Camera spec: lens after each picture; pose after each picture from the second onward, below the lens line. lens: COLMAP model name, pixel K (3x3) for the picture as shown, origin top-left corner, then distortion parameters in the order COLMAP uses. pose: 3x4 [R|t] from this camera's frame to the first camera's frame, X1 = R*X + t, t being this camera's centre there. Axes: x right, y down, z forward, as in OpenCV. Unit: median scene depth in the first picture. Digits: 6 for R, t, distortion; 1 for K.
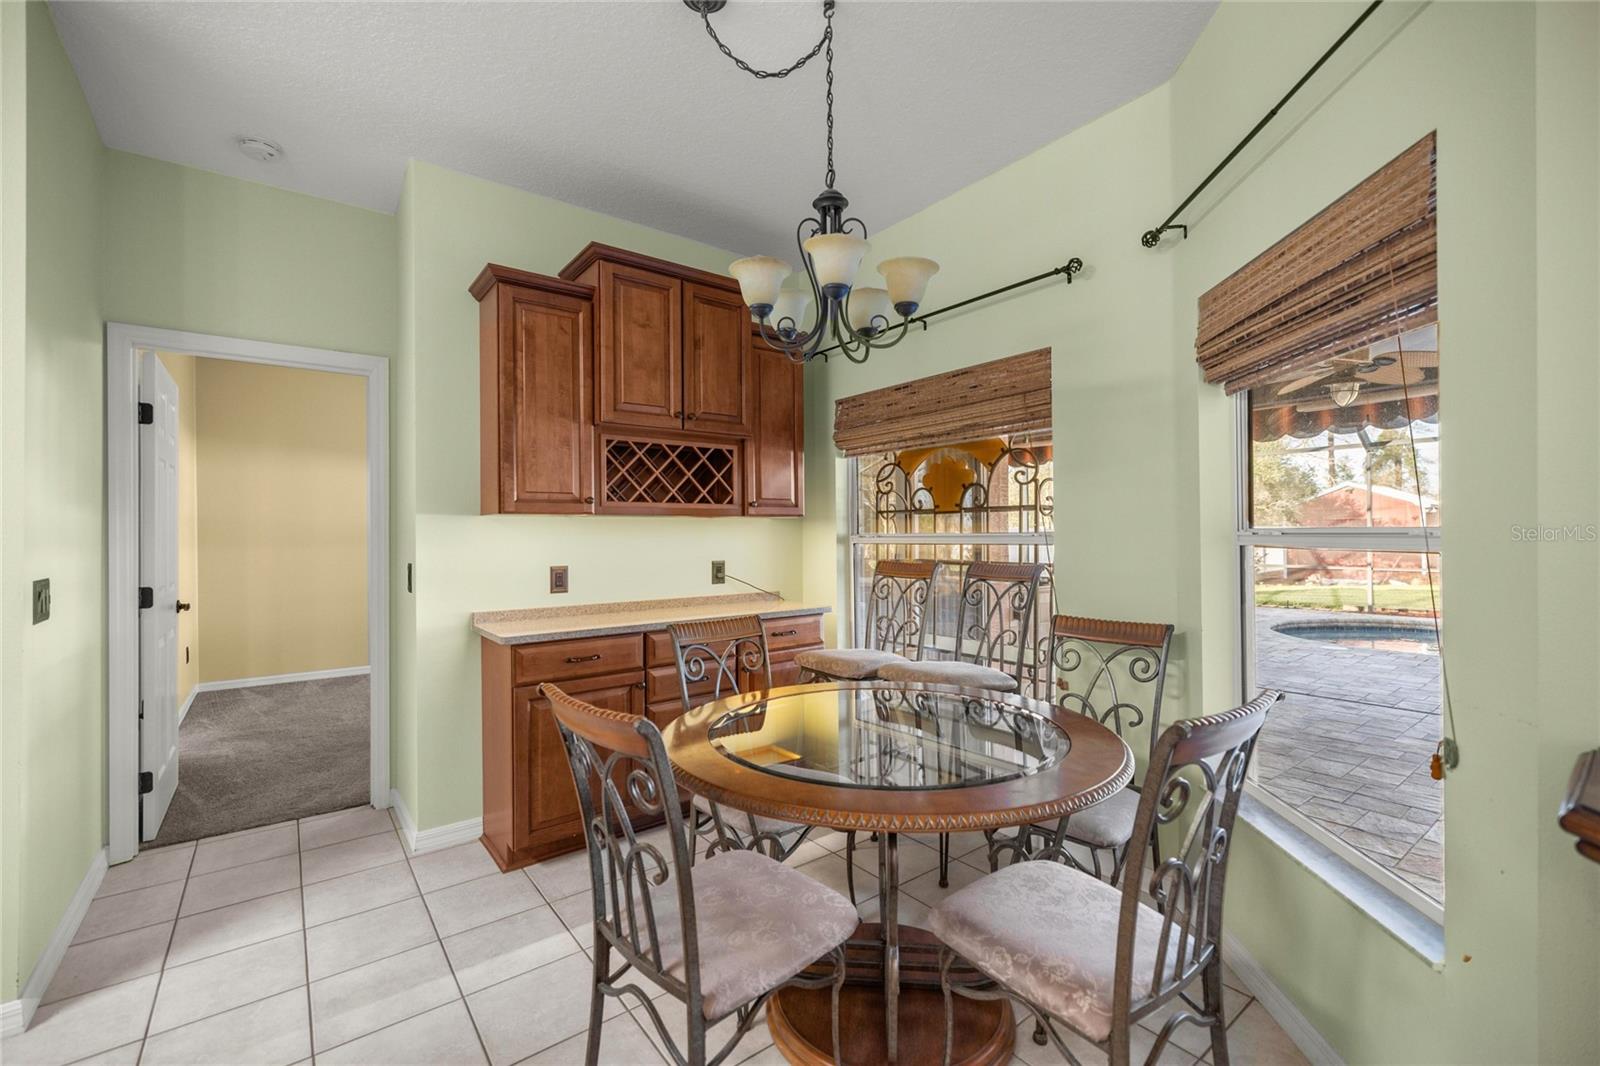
lens RADIAL K [[667.1, 0, 796.8], [0, 667.1, 528.9], [0, 0, 1]] dist [-0.001946, 0.000404]
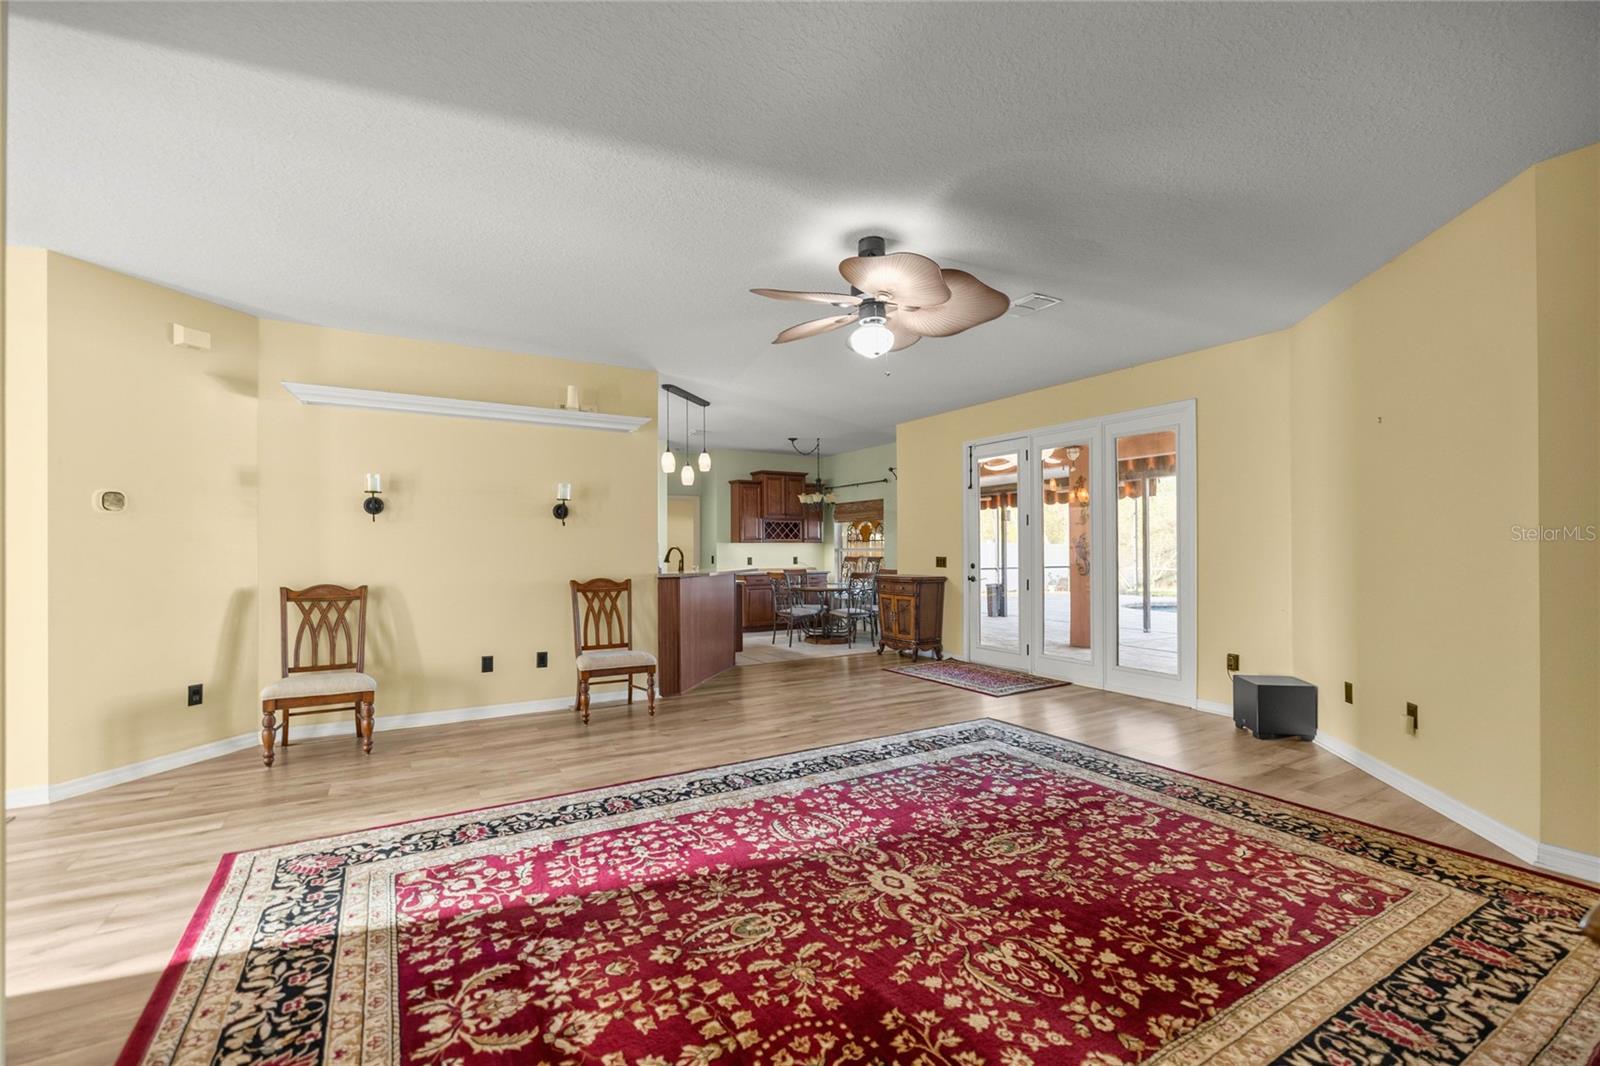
lens RADIAL K [[687.5, 0, 790.5], [0, 687.5, 519.7], [0, 0, 1]] dist [0.000950, 0.000686]
pose [[0.992911, -0.006328, -0.118691, 0.295227], [0.002397, 0.999445, -0.033233, -0.023377], [0.118835, 0.032712, 0.992375, -2.687409]]
